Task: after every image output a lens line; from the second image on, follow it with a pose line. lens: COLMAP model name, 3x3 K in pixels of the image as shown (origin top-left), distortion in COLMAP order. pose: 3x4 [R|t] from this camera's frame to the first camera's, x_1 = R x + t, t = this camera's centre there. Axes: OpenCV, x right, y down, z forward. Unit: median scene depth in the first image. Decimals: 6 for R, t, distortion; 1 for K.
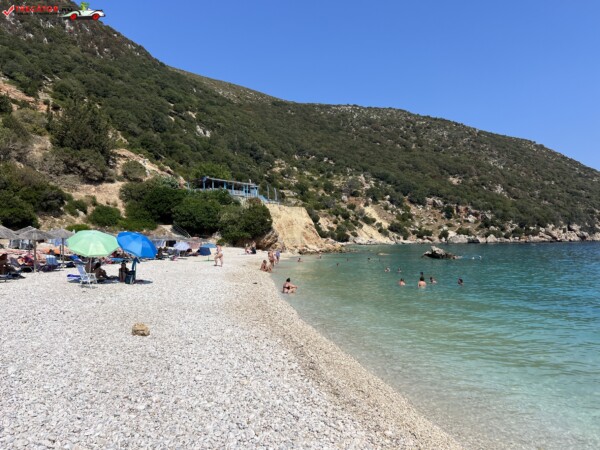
lens RADIAL K [[454.4, 0, 300.0], [0, 454.4, 226.9], [0, 0, 1]] dist [0.055932, -0.069016]
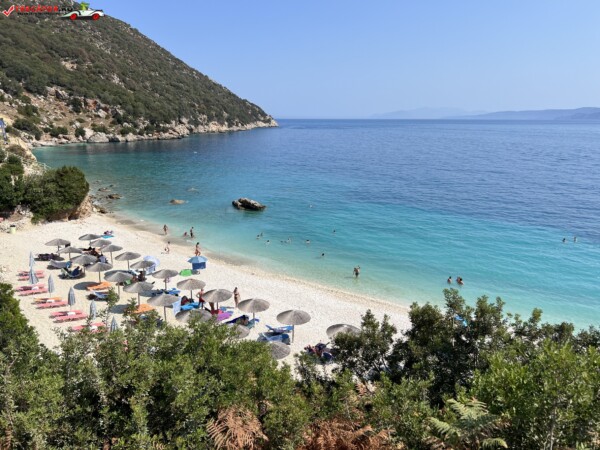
lens RADIAL K [[455.3, 0, 305.7], [0, 455.3, 225.6], [0, 0, 1]] dist [0.034816, -0.031342]
pose [[0.650759, -0.163136, 0.741552, -0.111452], [-0.032545, 0.969755, 0.241900, -0.040328], [-0.758586, -0.181552, 0.625768, 0.027852]]
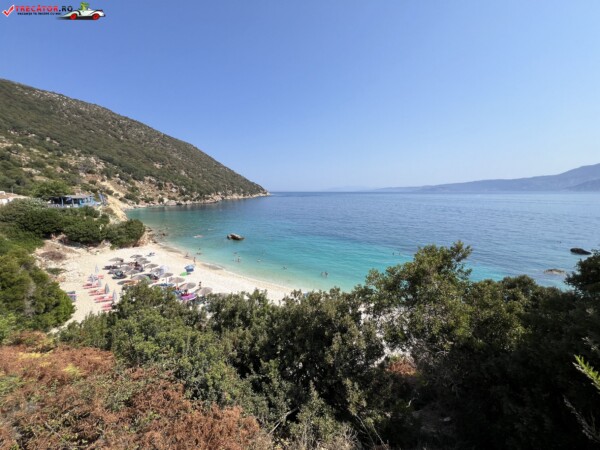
lens RADIAL K [[240.5, 0, 300.0], [0, 240.5, 225.9], [0, 0, 1]] dist [0.000007, 0.000228]
pose [[0.609374, -0.106542, 0.785692, -0.098993], [-0.026002, 0.987713, 0.154103, -0.042335], [-0.792456, -0.114336, 0.599116, 0.005766]]
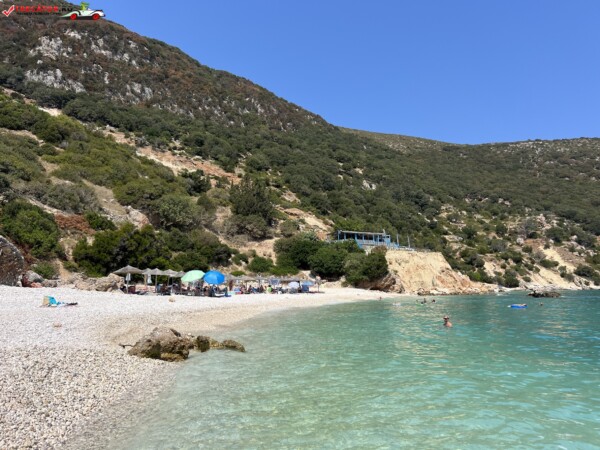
lens RADIAL K [[453.2, 0, 304.2], [0, 453.2, 224.4], [0, 0, 1]] dist [0.060098, -0.070569]
pose [[0.925627, -0.057945, -0.373974, 0.044326], [0.016584, 0.993469, -0.112887, 0.002443], [0.378073, 0.098289, 0.920543, -0.040515]]
